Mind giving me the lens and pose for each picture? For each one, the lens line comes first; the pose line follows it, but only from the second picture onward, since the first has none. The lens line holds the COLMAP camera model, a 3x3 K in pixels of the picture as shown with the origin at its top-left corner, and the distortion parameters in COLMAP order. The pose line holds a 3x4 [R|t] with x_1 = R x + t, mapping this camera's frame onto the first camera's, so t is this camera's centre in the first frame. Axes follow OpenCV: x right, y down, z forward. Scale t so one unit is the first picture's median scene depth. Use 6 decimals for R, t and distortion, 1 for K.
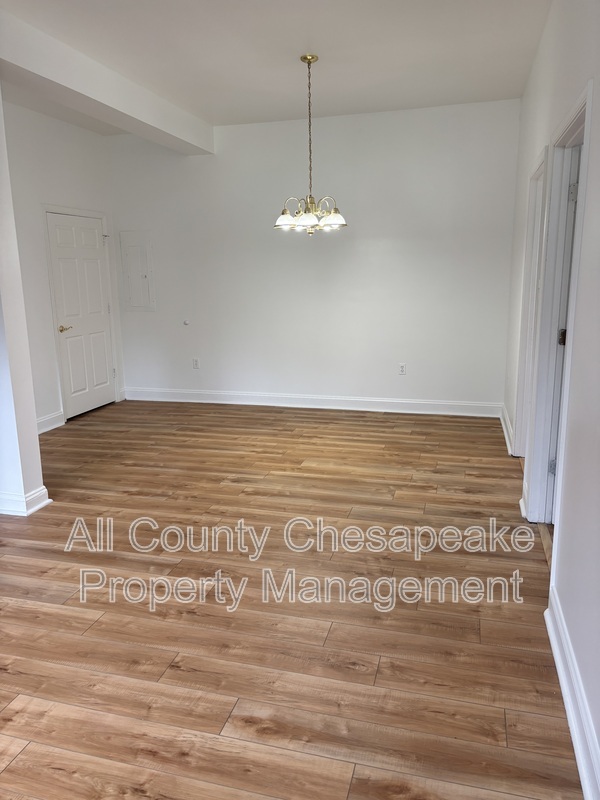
lens RADIAL K [[596.3, 0, 297.7], [0, 596.3, 399.9], [0, 0, 1]] dist [0.052301, -0.063148]
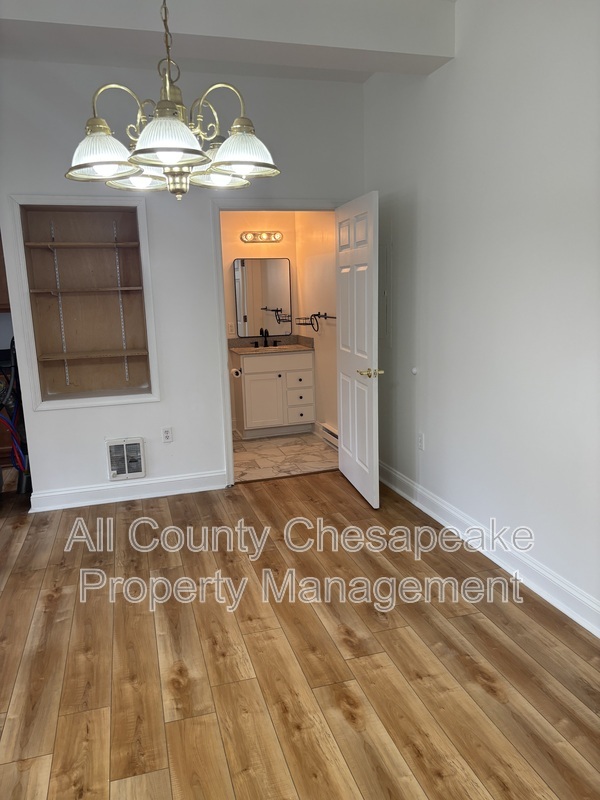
lens RADIAL K [[596.3, 0, 286.4], [0, 596.3, 406.8], [0, 0, 1]] dist [0.052301, -0.063148]
pose [[0.525402, 0.167938, -0.834116, 0.364864], [-0.152116, 0.983074, 0.102112, -0.200330], [0.837146, 0.073232, 0.542055, 0.855119]]
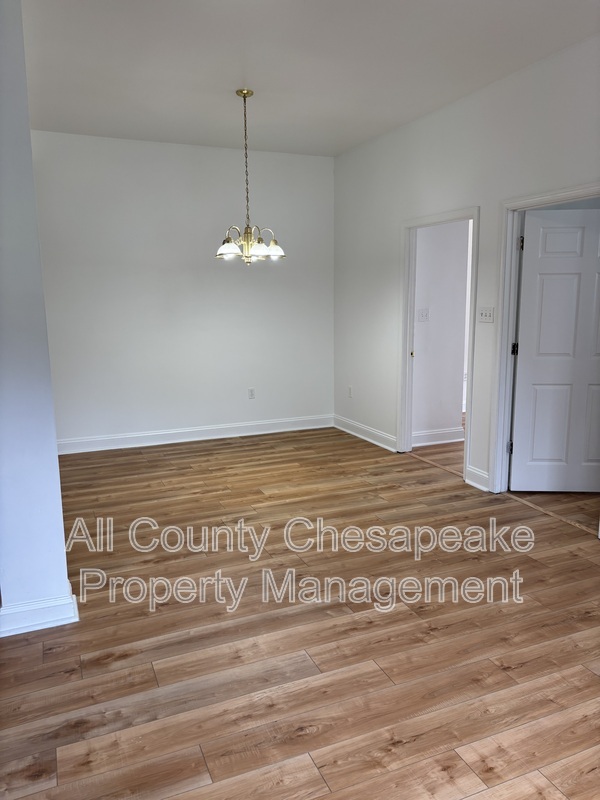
lens RADIAL K [[596.3, 0, 301.3], [0, 596.3, 403.1], [0, 0, 1]] dist [0.052301, -0.063148]
pose [[0.788048, -0.109000, 0.605887, -0.530506], [0.133239, 0.991071, 0.004997, -0.037680], [-0.601022, 0.076790, 0.795535, 0.162157]]
